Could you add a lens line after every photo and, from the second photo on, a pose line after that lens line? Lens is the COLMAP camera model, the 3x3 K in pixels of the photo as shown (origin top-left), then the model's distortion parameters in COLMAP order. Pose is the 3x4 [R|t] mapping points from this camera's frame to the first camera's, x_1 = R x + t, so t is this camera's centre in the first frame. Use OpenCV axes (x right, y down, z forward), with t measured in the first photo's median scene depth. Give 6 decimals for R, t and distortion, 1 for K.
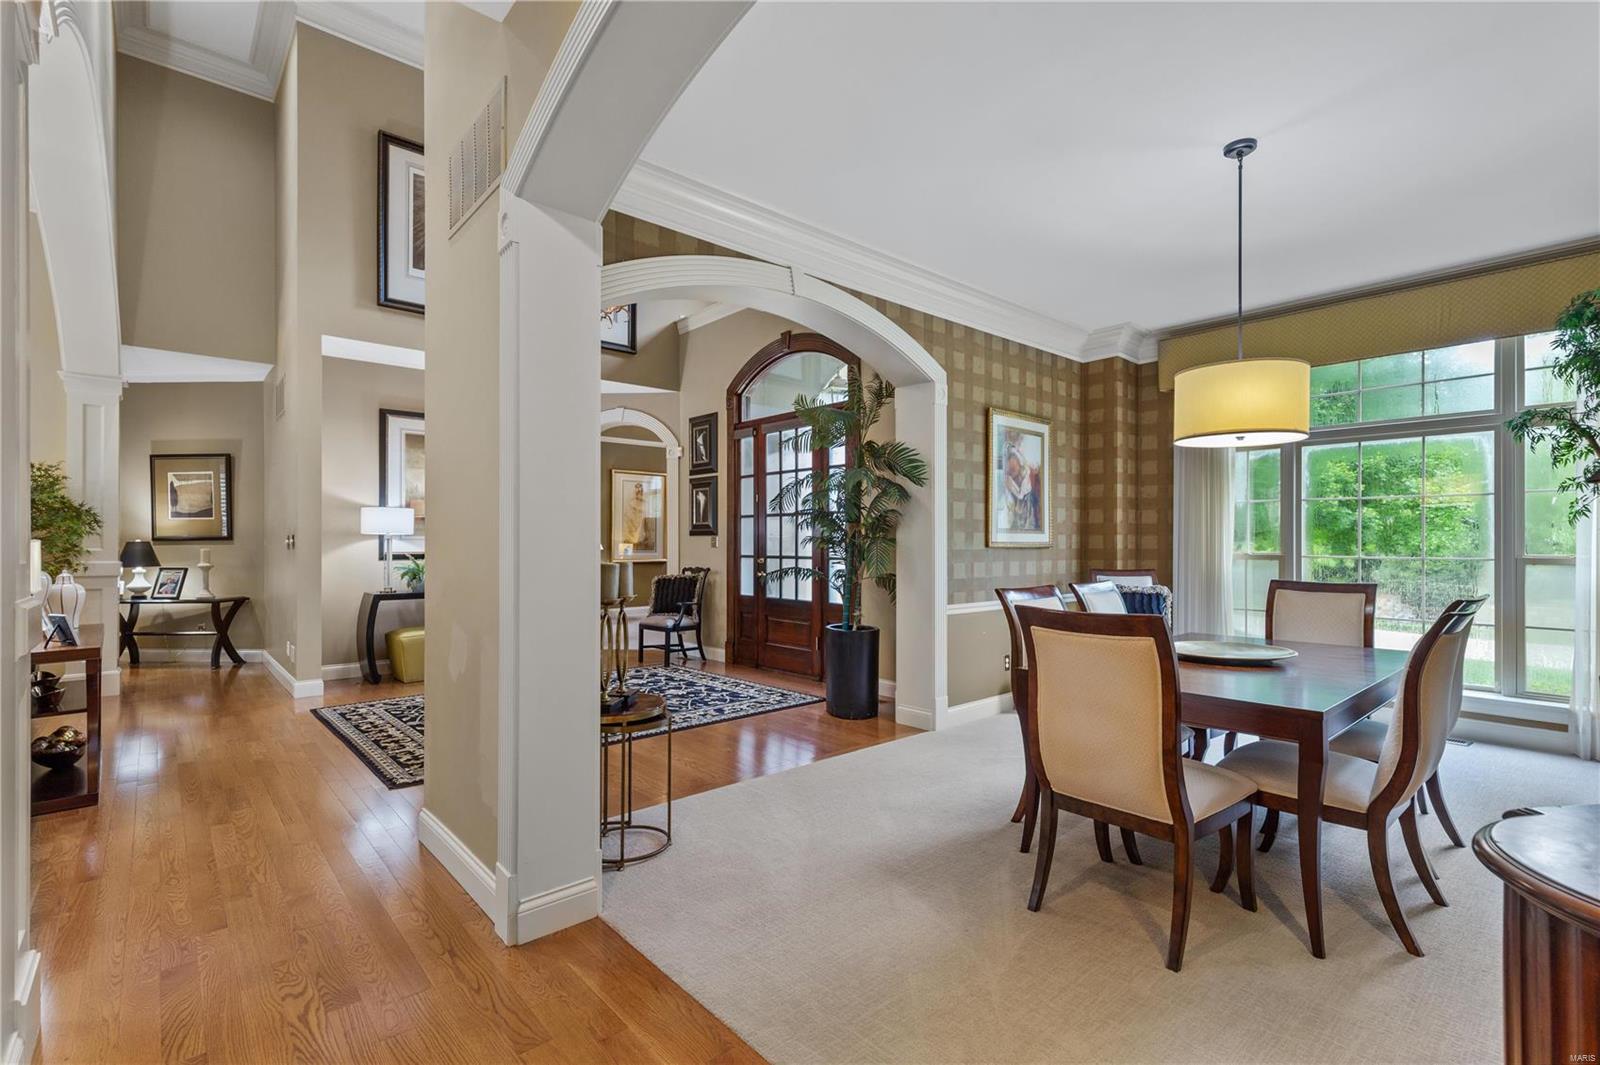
lens RADIAL K [[722.8, 0, 807.1], [0, 722.8, 534.5], [0, 0, 1]] dist [0.008404, -0.000369]
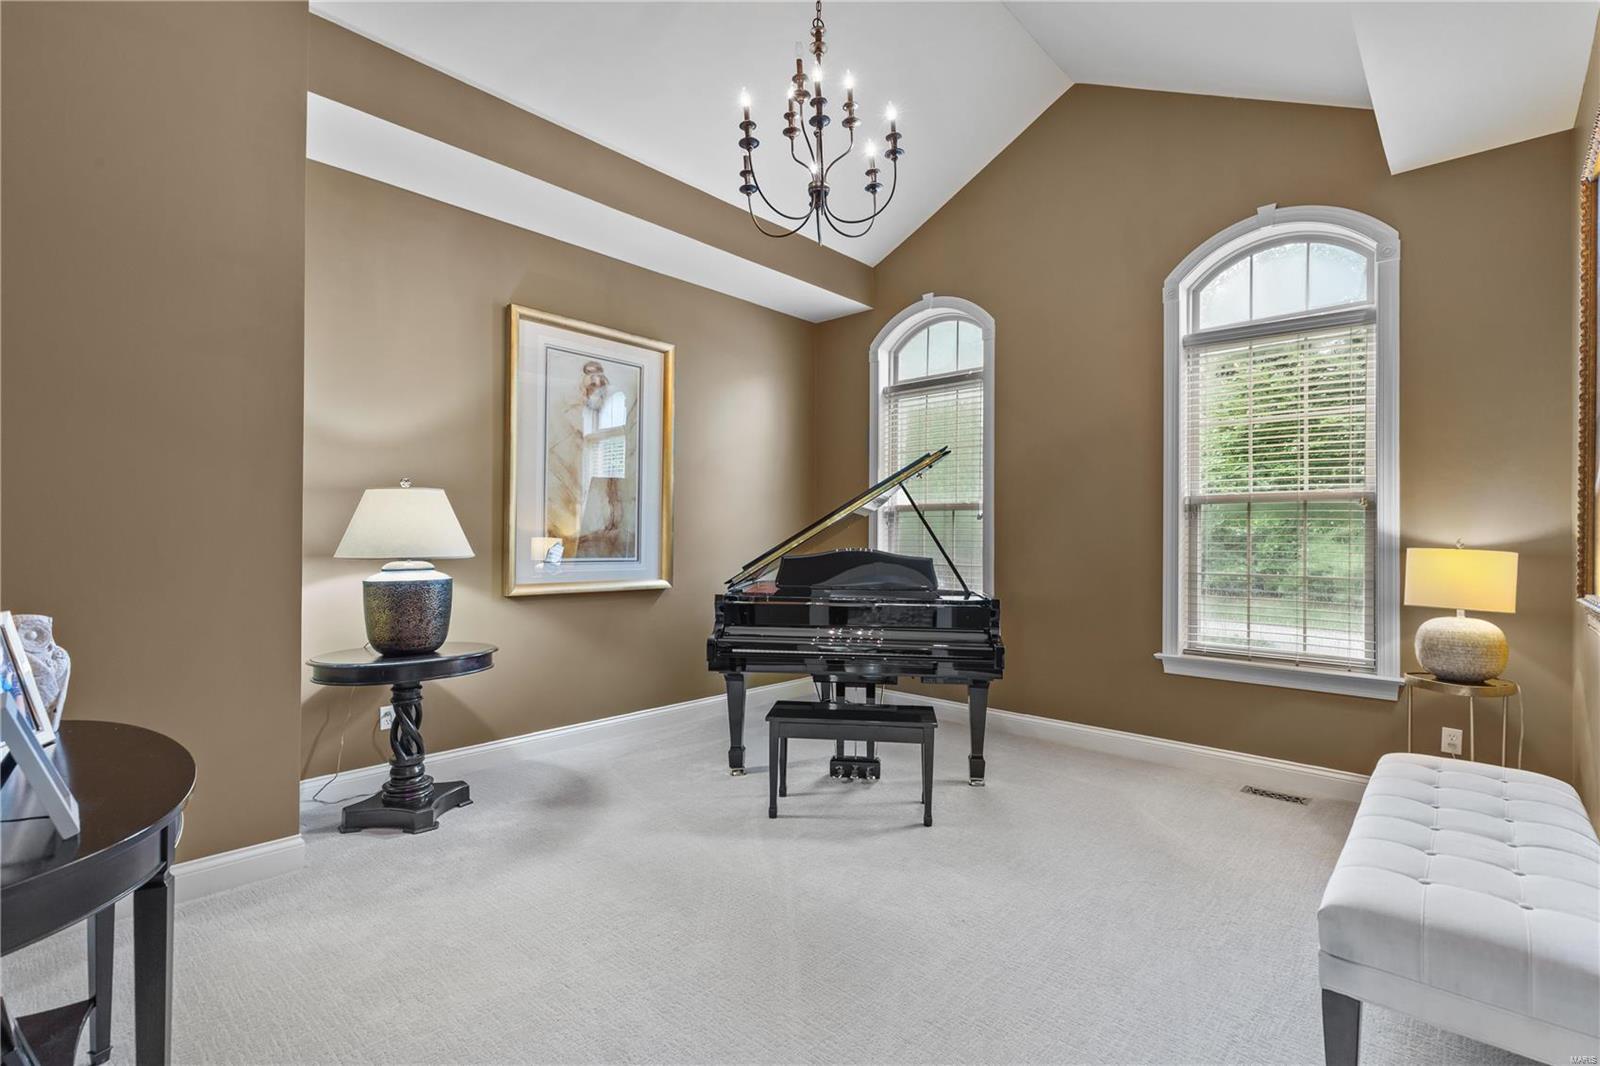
lens RADIAL K [[722.8, 0, 807.1], [0, 722.8, 535.0], [0, 0, 1]] dist [0.008404, -0.000369]
pose [[0.994268, 0.010403, 0.106407, -0.159249], [-0.010674, 0.999941, 0.001975, 0.009083], [-0.106381, -0.003100, 0.994321, 0.615541]]
